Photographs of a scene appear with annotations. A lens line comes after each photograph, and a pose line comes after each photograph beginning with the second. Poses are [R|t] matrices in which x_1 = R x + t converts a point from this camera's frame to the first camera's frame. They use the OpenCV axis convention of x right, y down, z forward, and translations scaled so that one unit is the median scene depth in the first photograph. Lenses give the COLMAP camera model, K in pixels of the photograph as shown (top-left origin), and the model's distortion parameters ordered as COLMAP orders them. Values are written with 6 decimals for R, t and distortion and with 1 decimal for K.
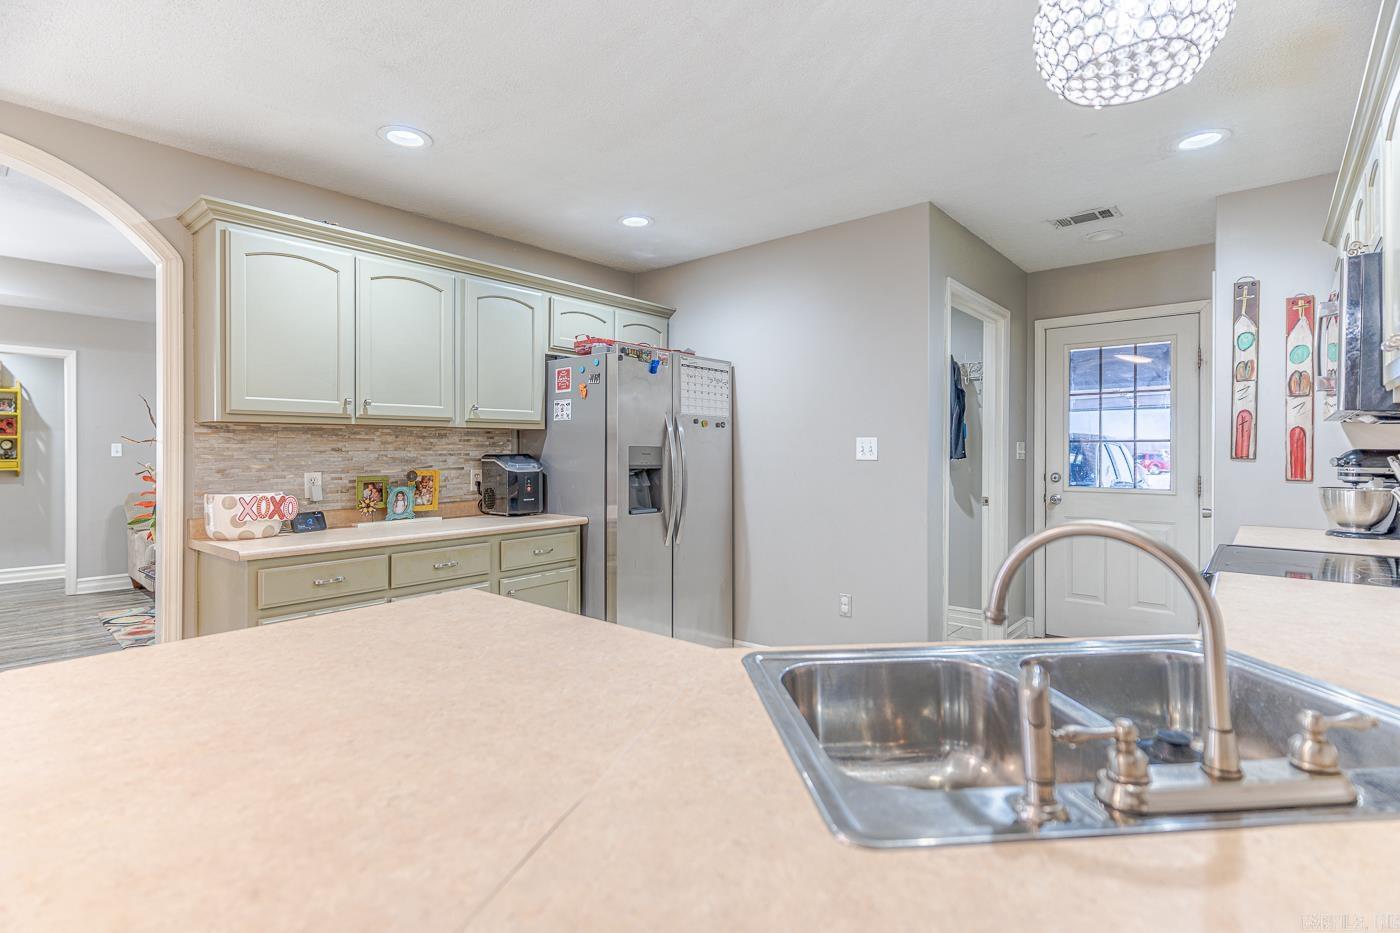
lens RADIAL K [[678.4, 0, 695.5], [0, 678.4, 457.0], [0, 0, 1]] dist [0.005337, 0.002411]
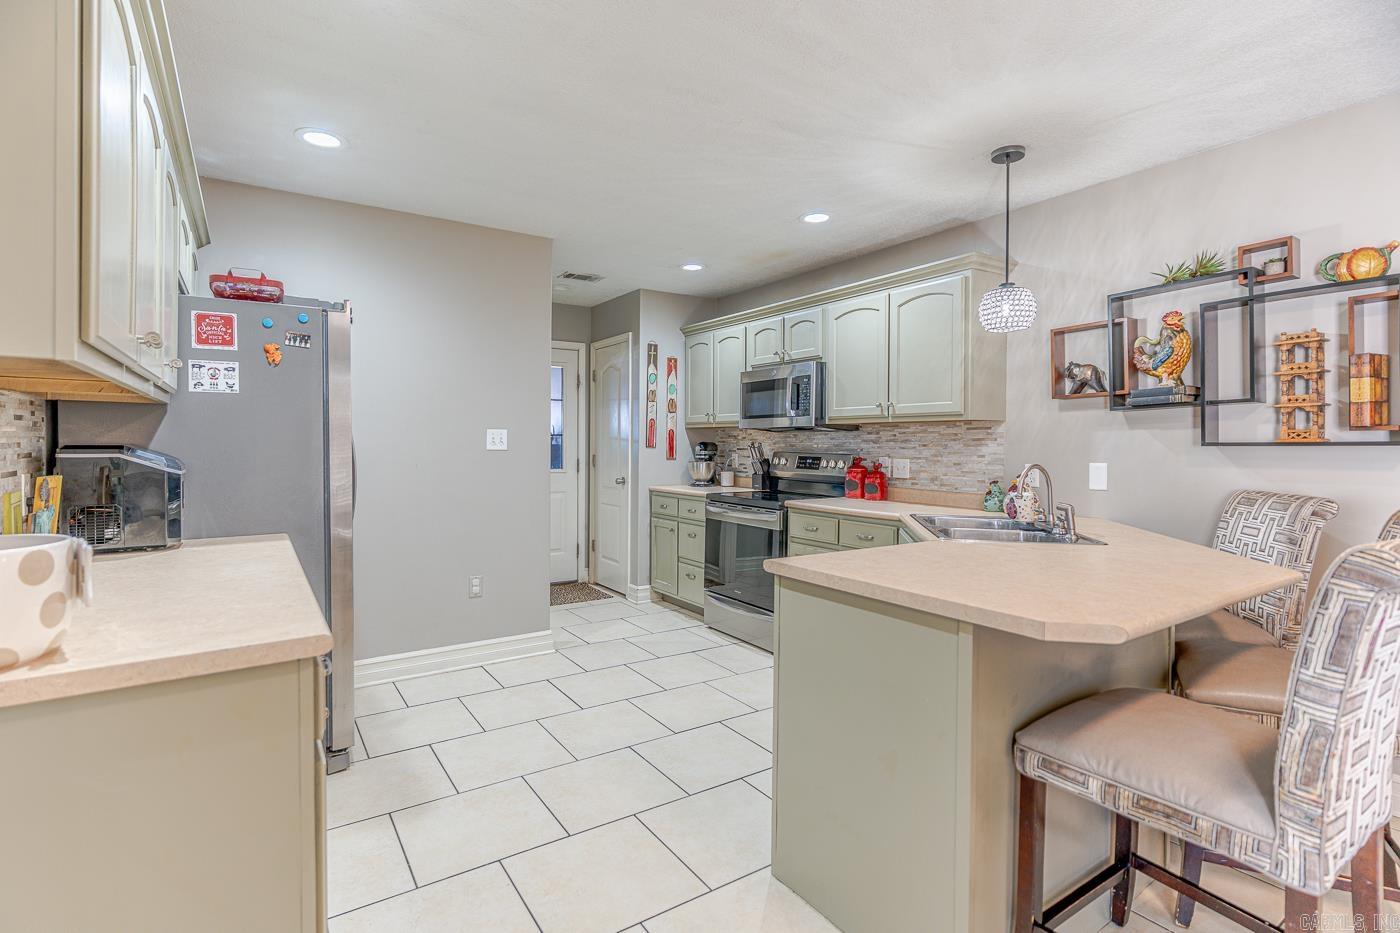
lens RADIAL K [[678.4, 0, 695.1], [0, 678.4, 463.4], [0, 0, 1]] dist [0.005337, 0.002411]
pose [[0.265184, -0.026649, 0.963829, -0.813840], [0.008367, 0.999644, 0.025337, 0.001209], [-0.964161, 0.001345, 0.265313, 0.443128]]
